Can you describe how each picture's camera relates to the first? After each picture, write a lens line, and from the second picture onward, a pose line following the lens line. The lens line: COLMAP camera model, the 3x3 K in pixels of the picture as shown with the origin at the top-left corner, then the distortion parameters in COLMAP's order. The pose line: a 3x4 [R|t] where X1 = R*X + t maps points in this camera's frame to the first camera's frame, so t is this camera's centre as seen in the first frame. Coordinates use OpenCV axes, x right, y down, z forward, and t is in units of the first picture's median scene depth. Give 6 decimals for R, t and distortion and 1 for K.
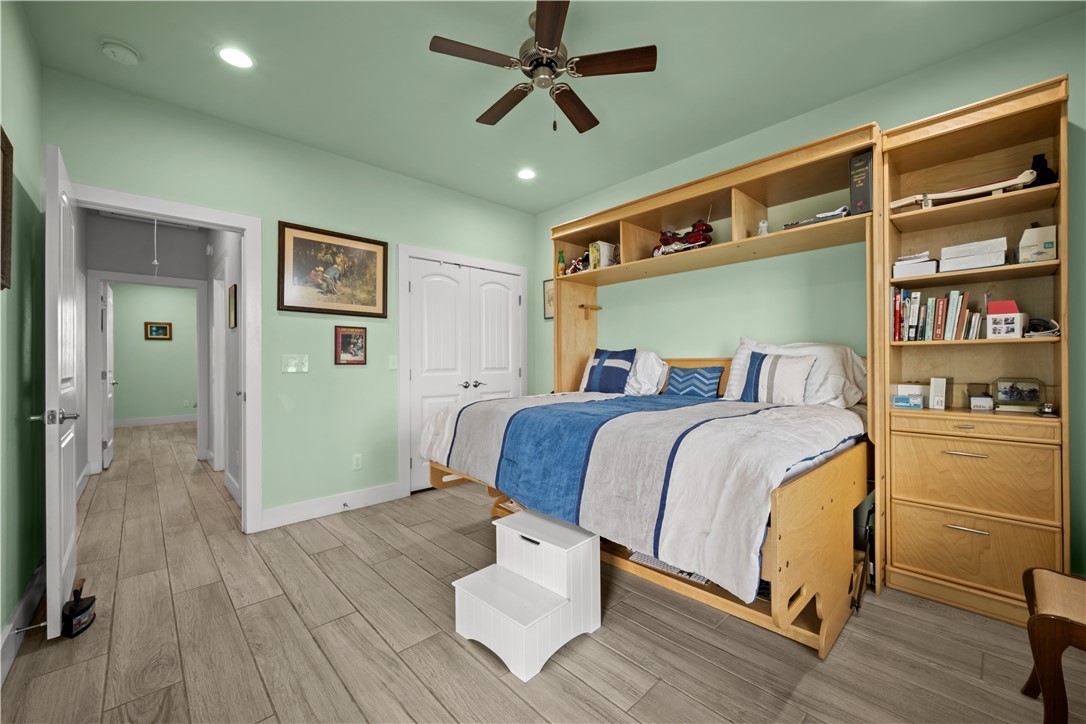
lens RADIAL K [[431.4, 0, 548.7], [0, 431.4, 364.6], [0, 0, 1]] dist [0.000650, -0.000167]
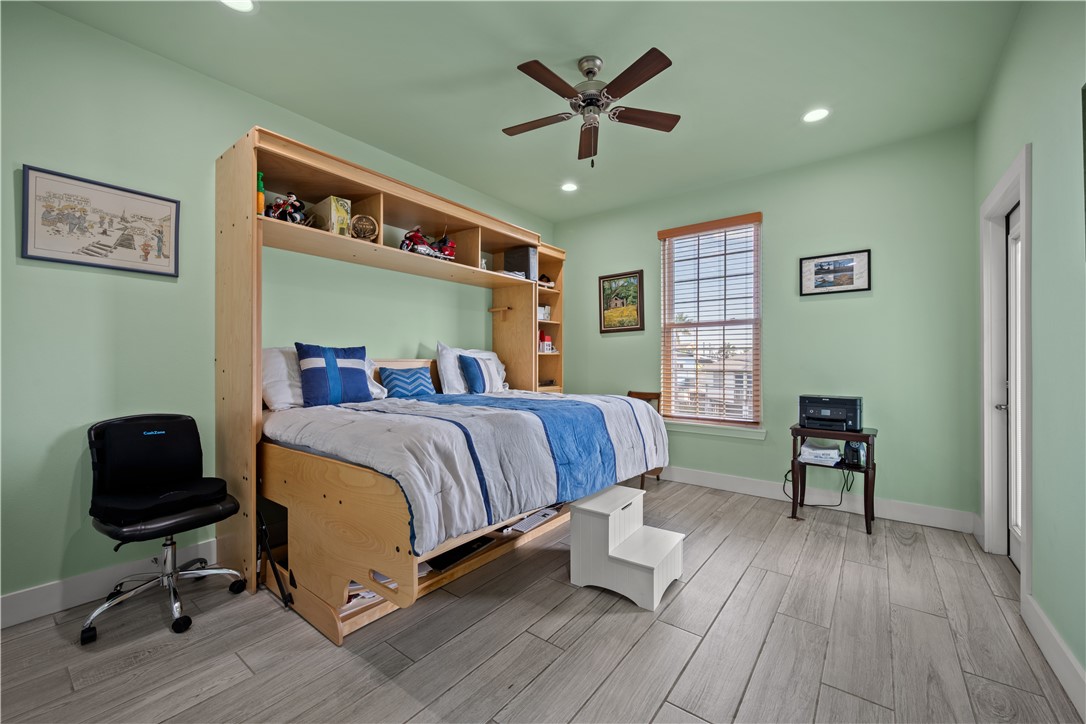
lens RADIAL K [[431.4, 0, 548.7], [0, 431.4, 364.6], [0, 0, 1]] dist [0.000650, -0.000167]
pose [[-0.160547, 0.000851, 0.987028, -1.037559], [0.008967, 0.999960, 0.000596, 0.000721], [-0.986987, 0.008947, -0.160548, 1.198135]]
